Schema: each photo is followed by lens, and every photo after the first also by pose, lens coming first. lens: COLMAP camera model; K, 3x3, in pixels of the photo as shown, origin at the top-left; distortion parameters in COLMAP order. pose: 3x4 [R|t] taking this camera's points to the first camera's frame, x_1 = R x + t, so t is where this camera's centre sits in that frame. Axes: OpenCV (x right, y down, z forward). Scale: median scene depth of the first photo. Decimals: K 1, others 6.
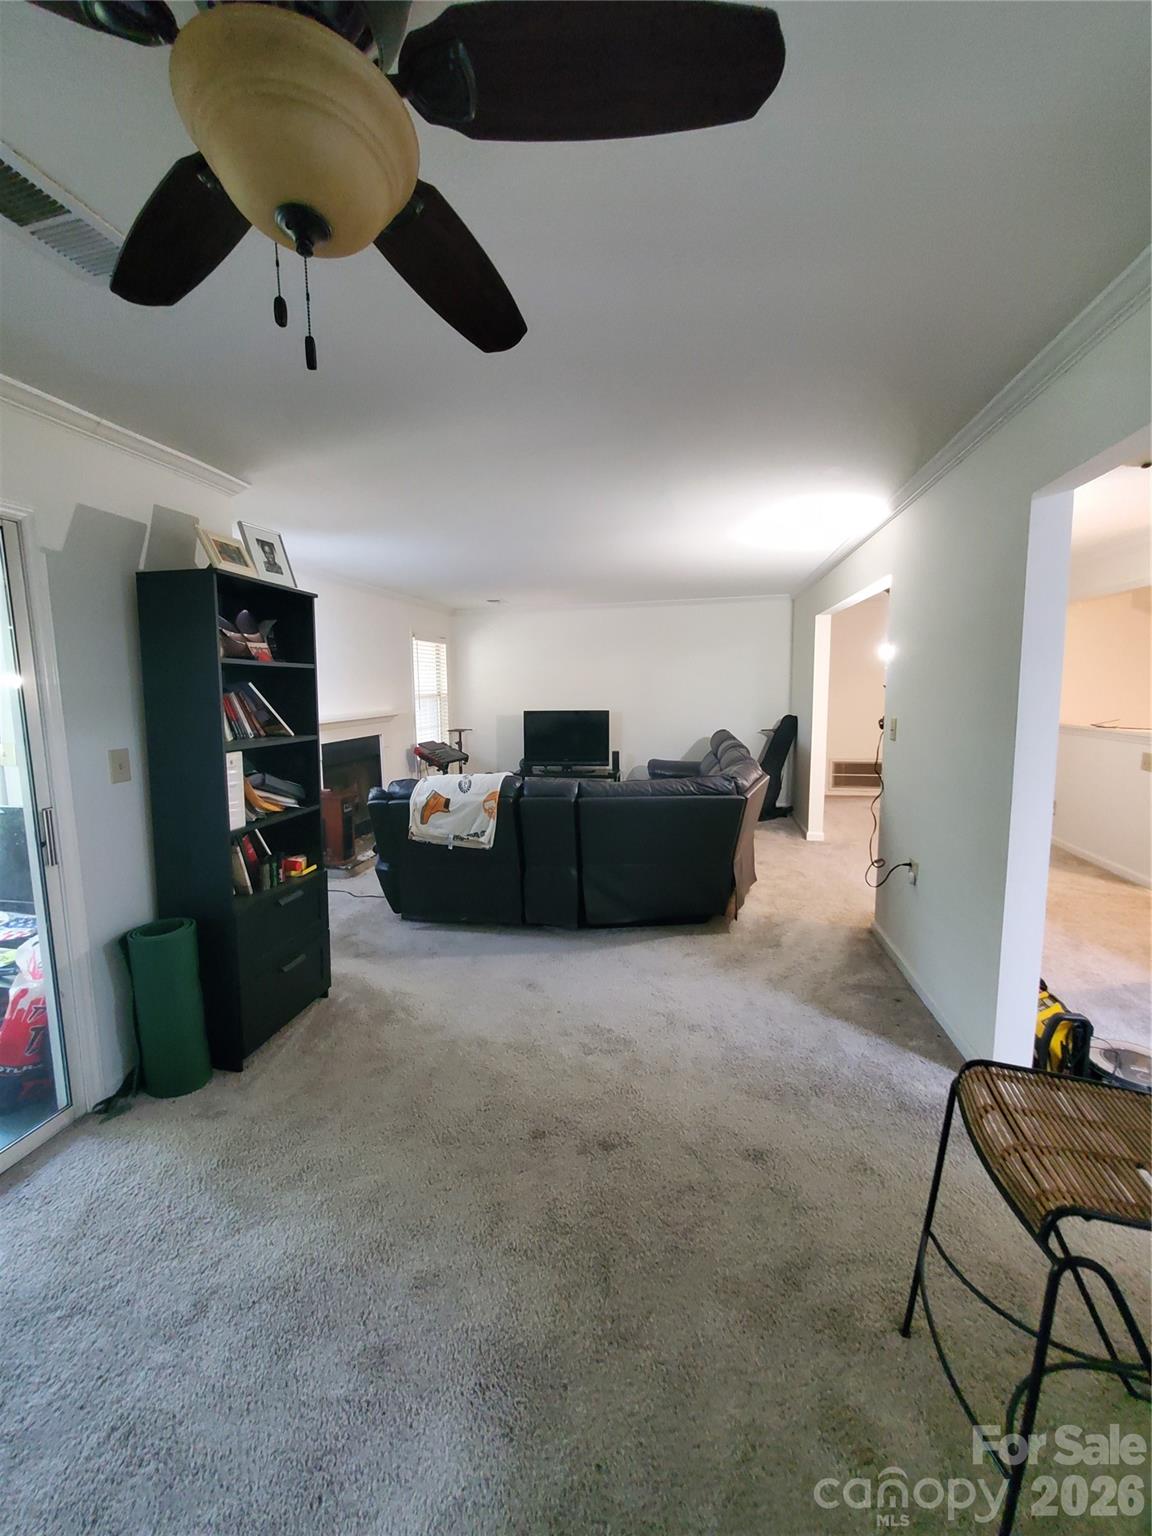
lens RADIAL K [[619.0, 0, 577.6], [0, 619.0, 763.4], [0, 0, 1]] dist [-0.000822, -0.000020]
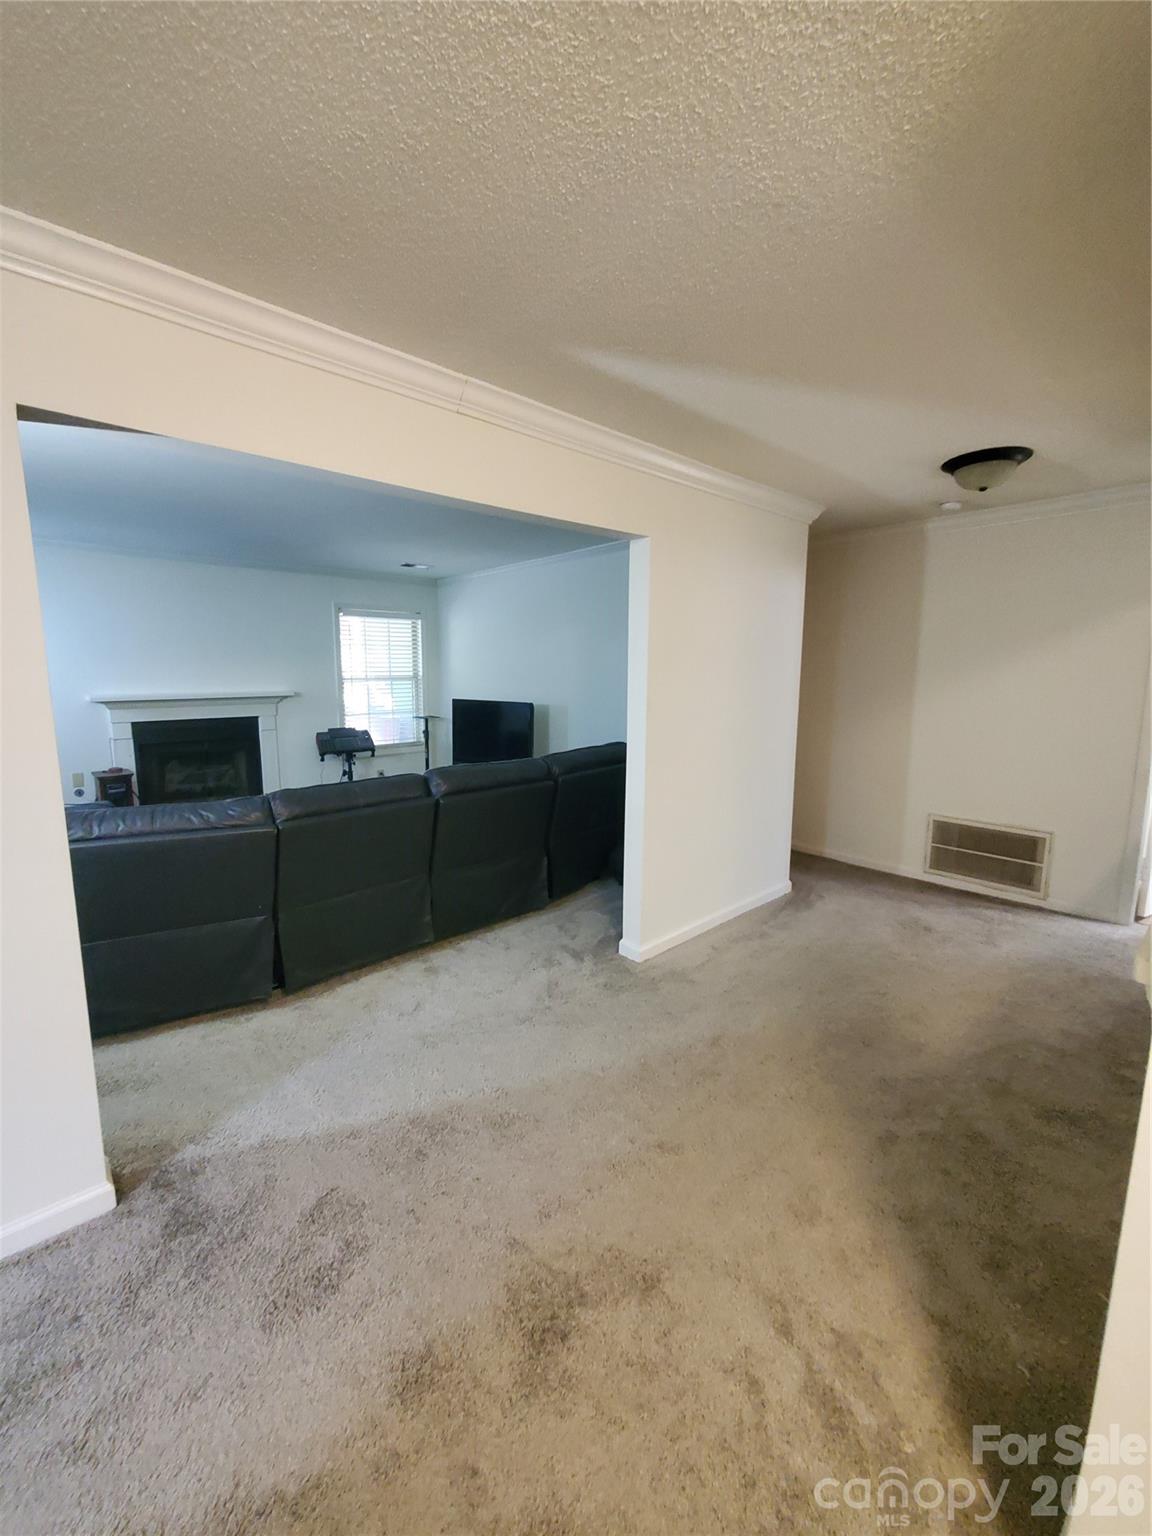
lens RADIAL K [[619.0, 0, 576.2], [0, 619.0, 765.3], [0, 0, 1]] dist [-0.000822, -0.000020]
pose [[0.794189, 0.107223, -0.598137, 0.942701], [-0.090646, 0.994201, 0.057864, -0.103044], [0.600872, 0.008264, 0.799302, 0.775169]]
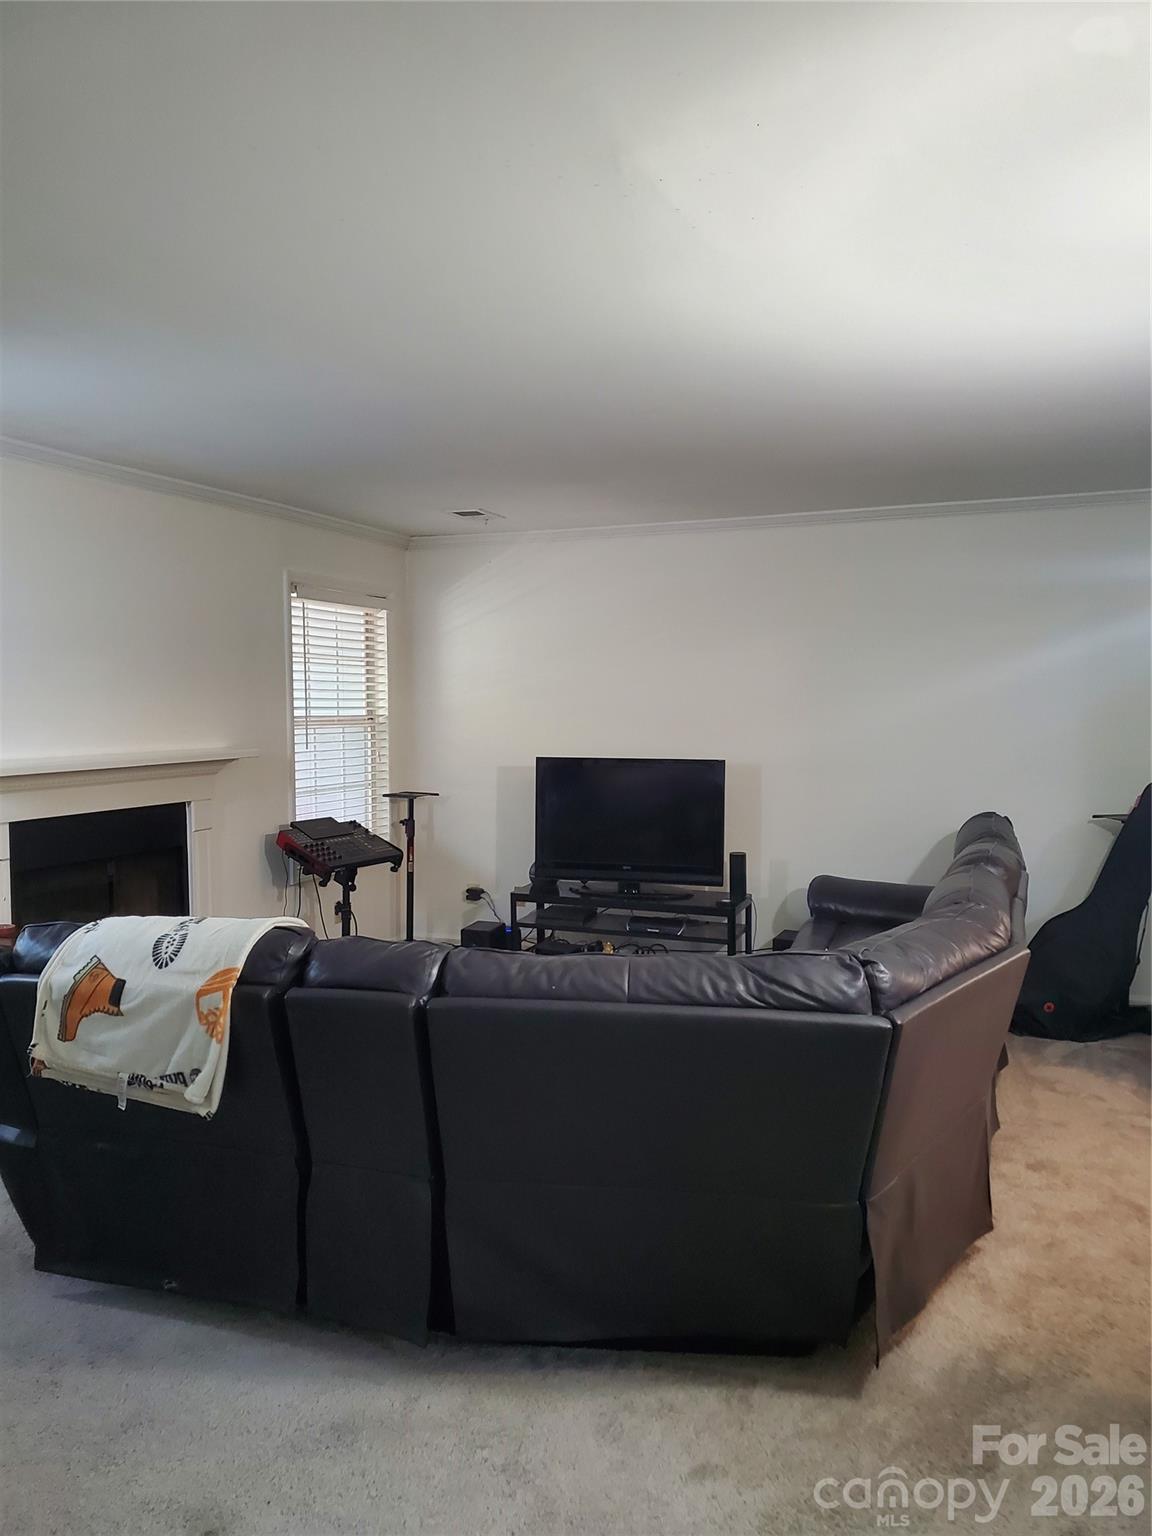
lens RADIAL K [[1197.7, 0, 600.0], [0, 1197.7, 811.9], [0, 0, 1]] dist [0.051974, -0.001974]
pose [[0.983710, 0.031448, -0.176990, 0.200112], [-0.037551, 0.998806, -0.031238, -0.033588], [0.175796, 0.037376, 0.983717, 0.259941]]
